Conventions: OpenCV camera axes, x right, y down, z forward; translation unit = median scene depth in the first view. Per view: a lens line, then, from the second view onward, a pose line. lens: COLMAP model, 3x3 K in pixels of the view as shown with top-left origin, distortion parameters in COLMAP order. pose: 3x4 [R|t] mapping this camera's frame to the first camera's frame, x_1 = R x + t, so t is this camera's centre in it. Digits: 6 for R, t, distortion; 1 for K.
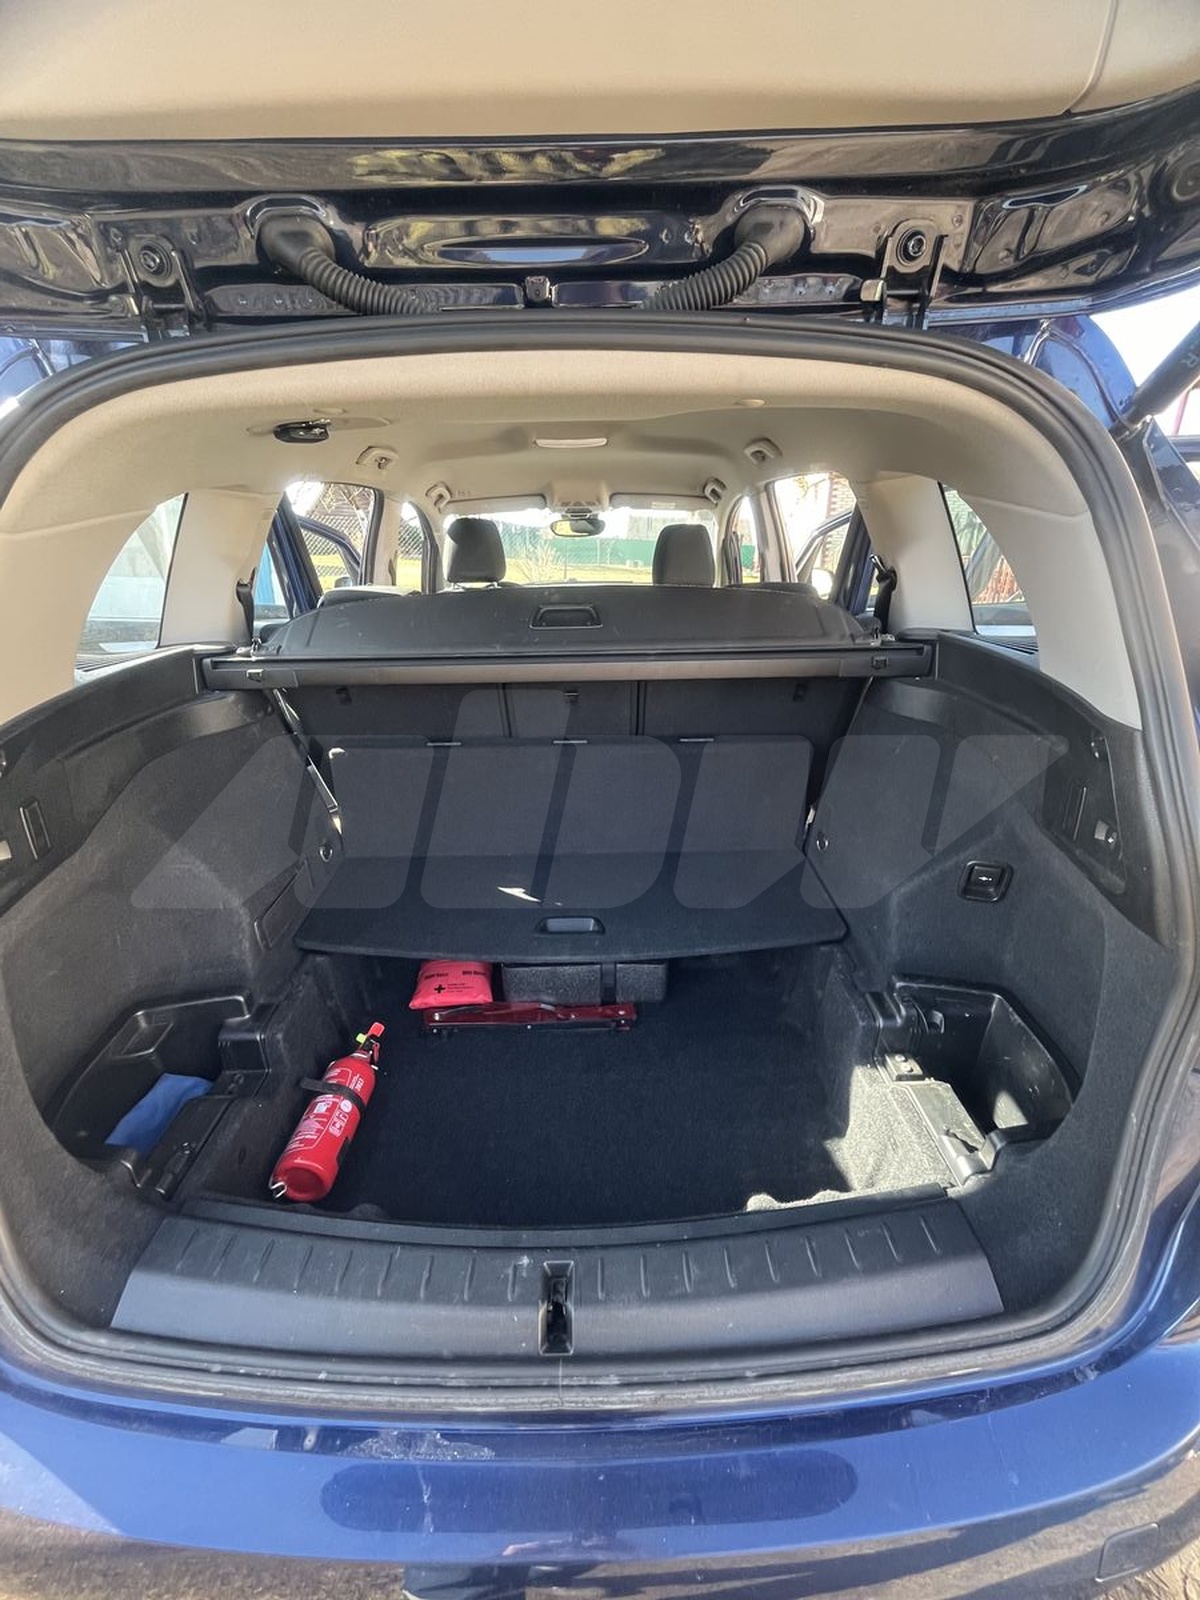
lens RADIAL K [[641.7, 0, 594.3], [0, 641.7, 793.3], [0, 0, 1]] dist [-0.001635, -0.000056]
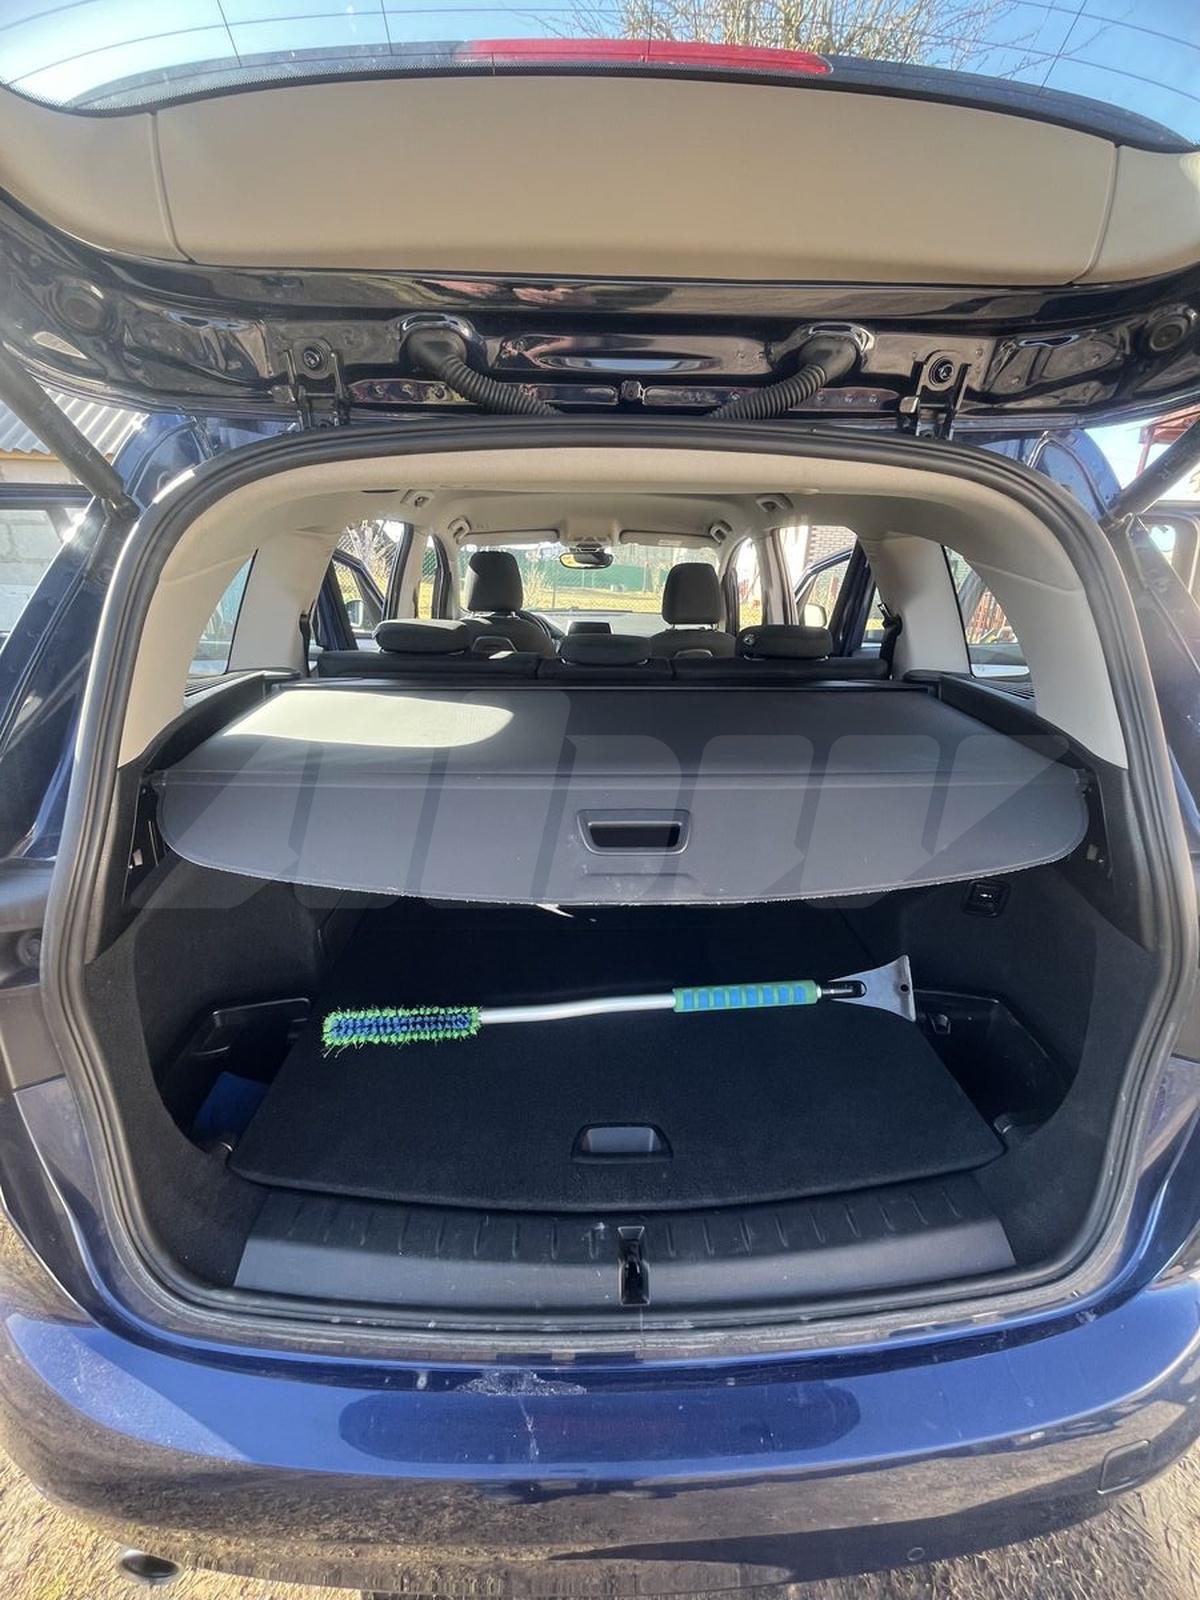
lens RADIAL K [[641.8, 0, 596.3], [0, 641.8, 795.4], [0, 0, 1]] dist [-0.000195, -0.000379]
pose [[0.999282, 0.016152, 0.034277, -0.175714], [-0.015124, 0.999435, -0.030032, 0.002458], [-0.034743, 0.029492, 0.998961, -0.161481]]
